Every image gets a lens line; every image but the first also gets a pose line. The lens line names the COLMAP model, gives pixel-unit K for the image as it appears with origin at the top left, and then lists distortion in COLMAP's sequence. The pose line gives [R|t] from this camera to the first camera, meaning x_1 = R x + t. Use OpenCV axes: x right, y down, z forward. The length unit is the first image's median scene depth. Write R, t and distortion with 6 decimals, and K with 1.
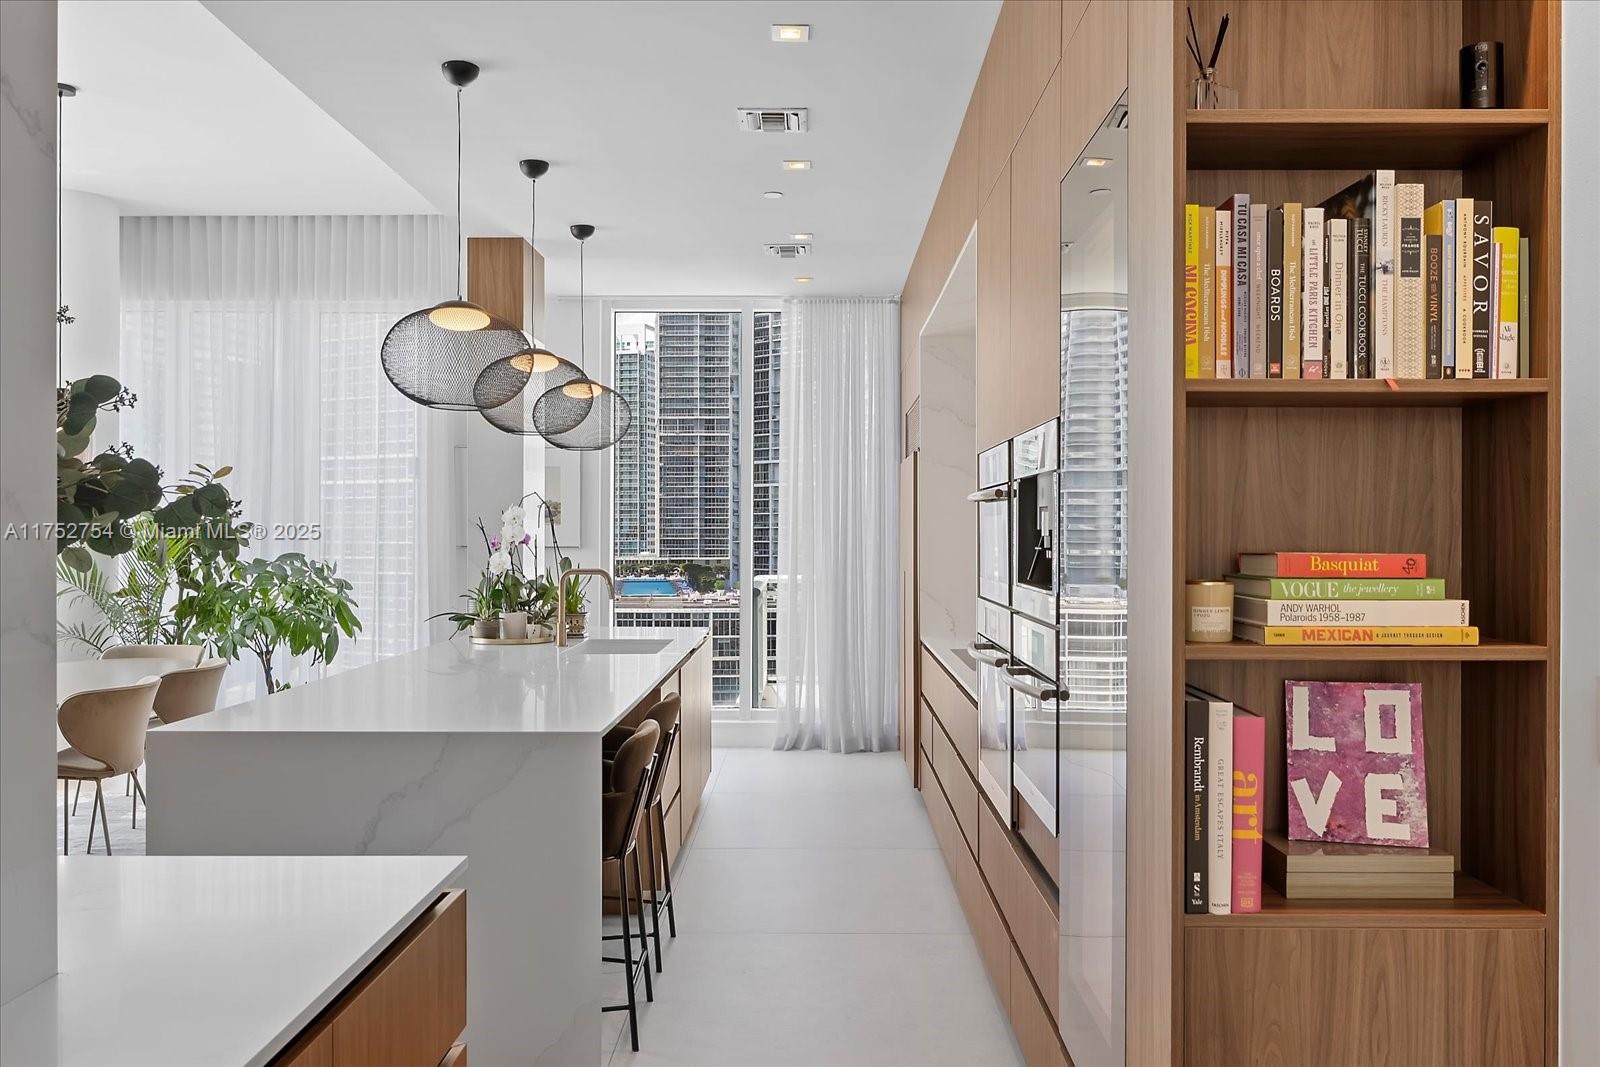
lens RADIAL K [[1247.8, 0, 801.1], [0, 1247.8, 531.0], [0, 0, 1]] dist [-0.007791, 0.004989]
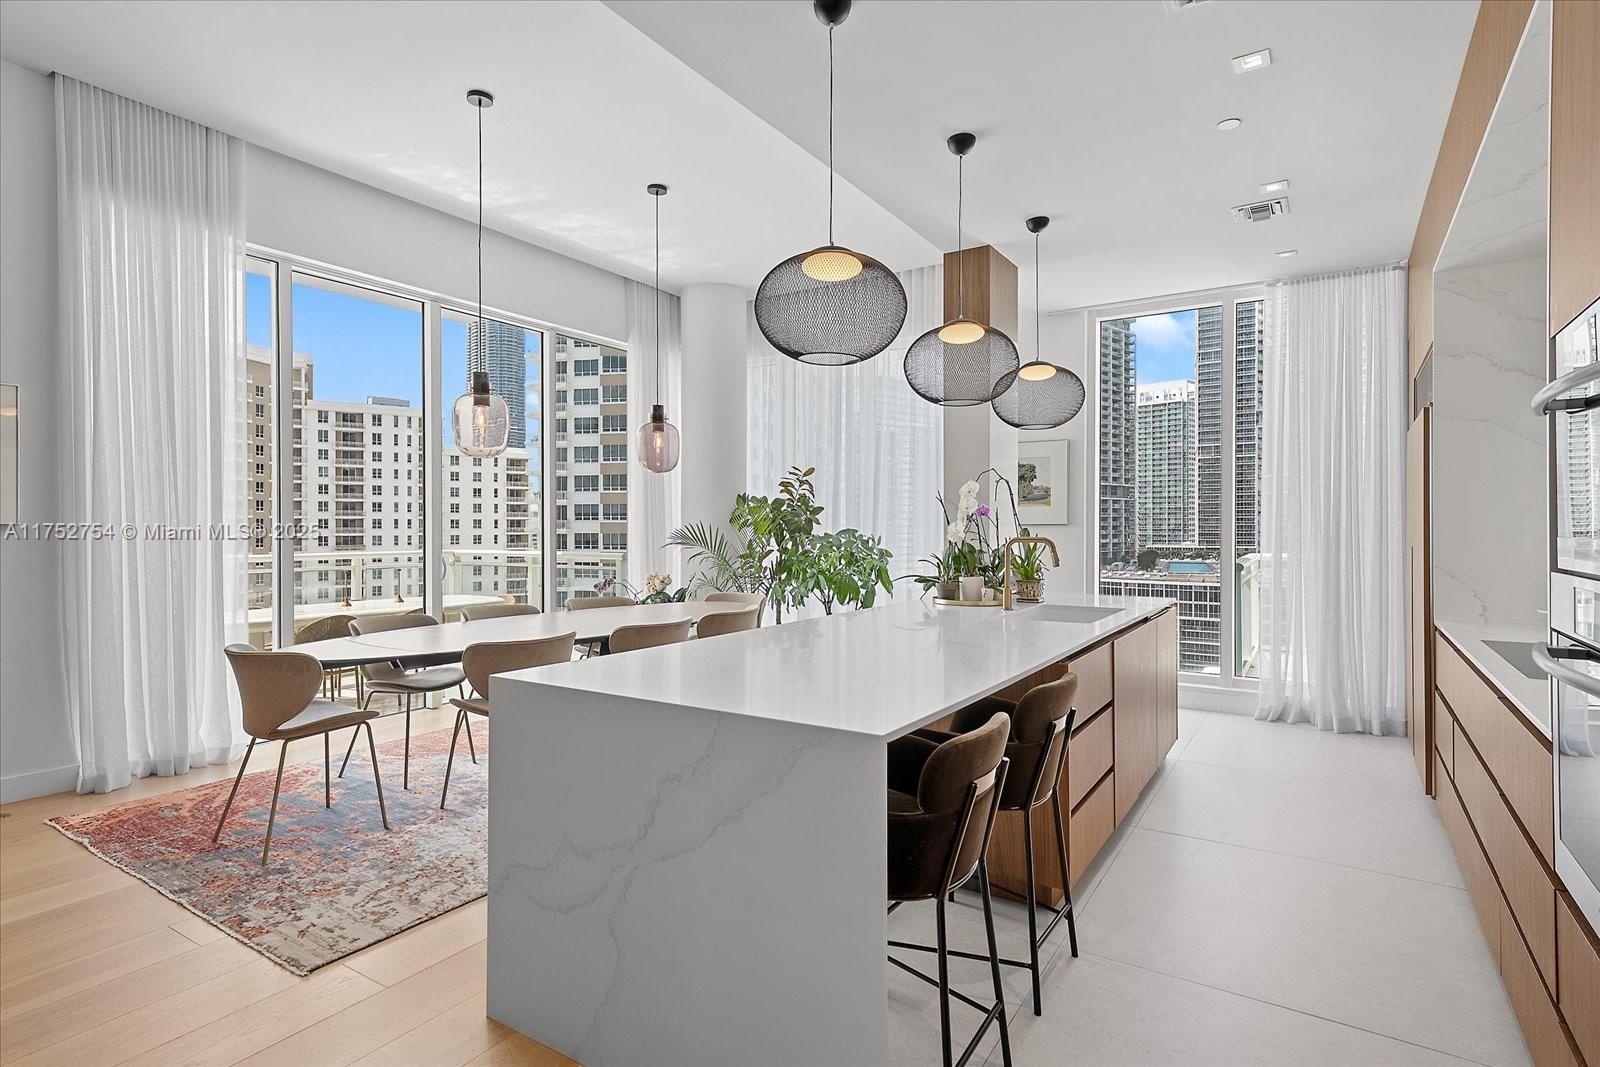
lens RADIAL K [[810.3, 0, 809.7], [0, 810.3, 526.1], [0, 0, 1]] dist [0.003581, -0.000804]
pose [[0.847060, -0.000888, -0.531496, 0.030545], [0.000183, 0.999999, -0.001381, 0.021543], [0.531497, 0.001073, 0.847059, 0.318892]]
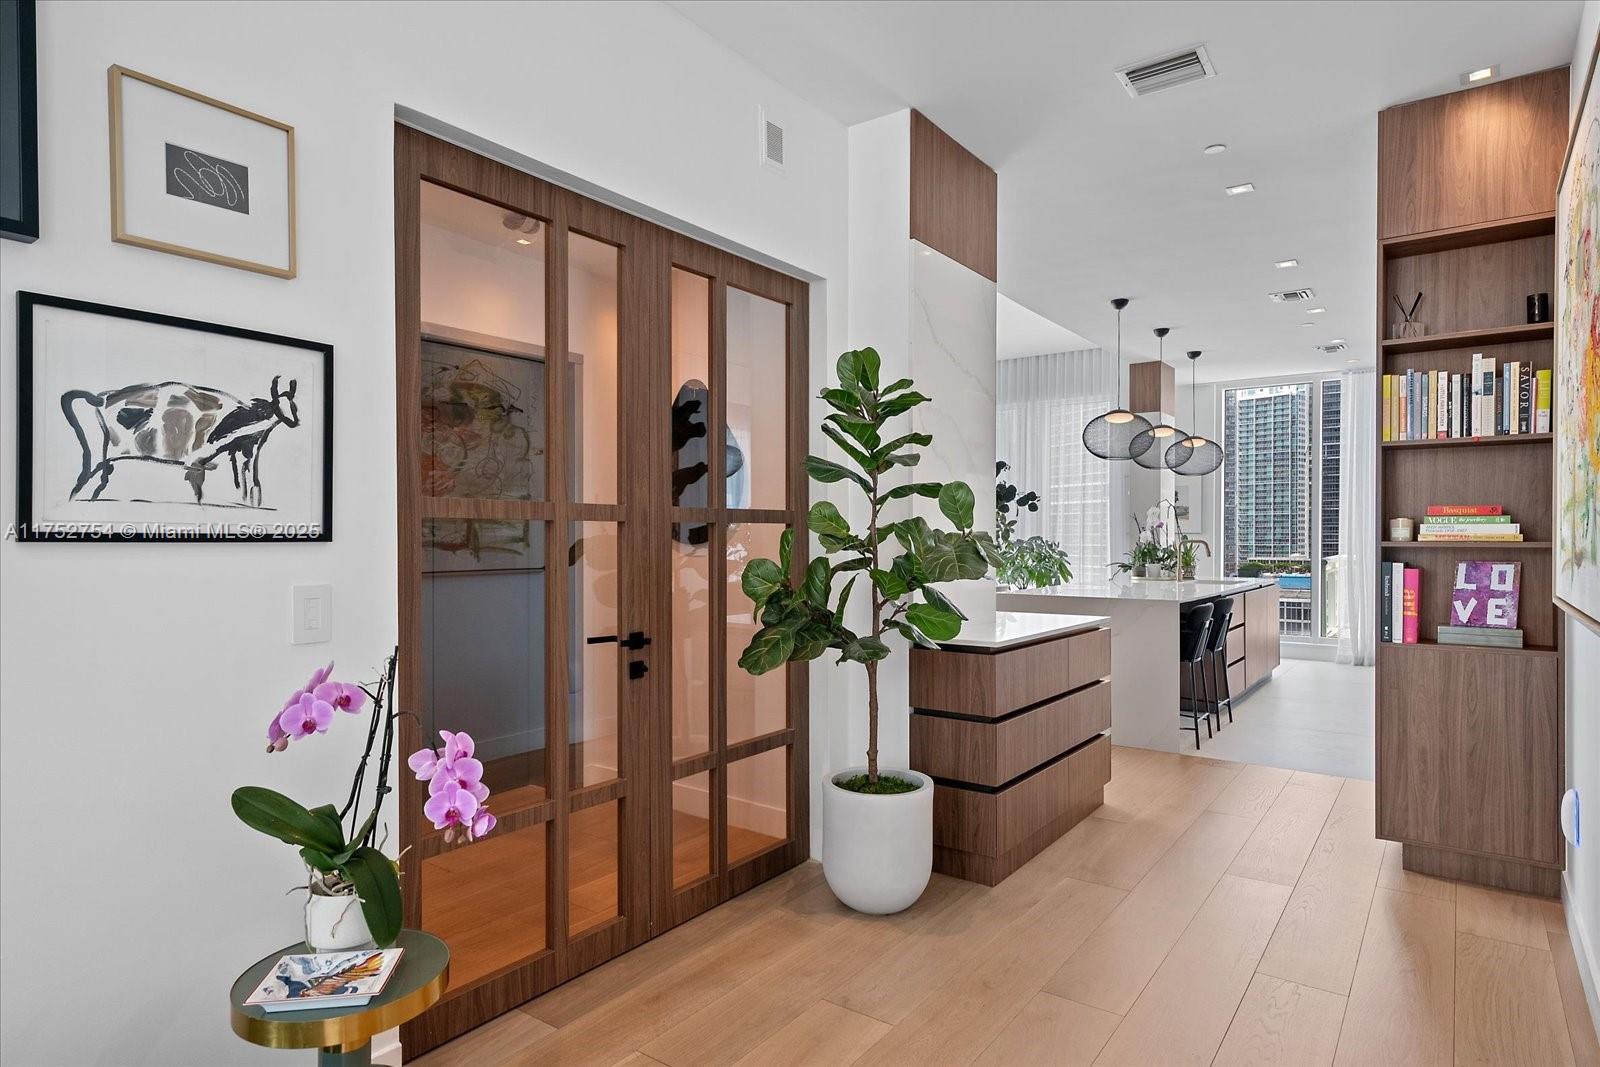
lens RADIAL K [[883.5, 0, 800.2], [0, 883.5, 540.9], [0, 0, 1]] dist [0.003274, -0.000279]
pose [[0.804713, 0.002600, -0.593659, 0.133038], [-0.000039, 0.999991, 0.004327, 0.025461], [0.593664, -0.003459, 0.804705, -0.390616]]
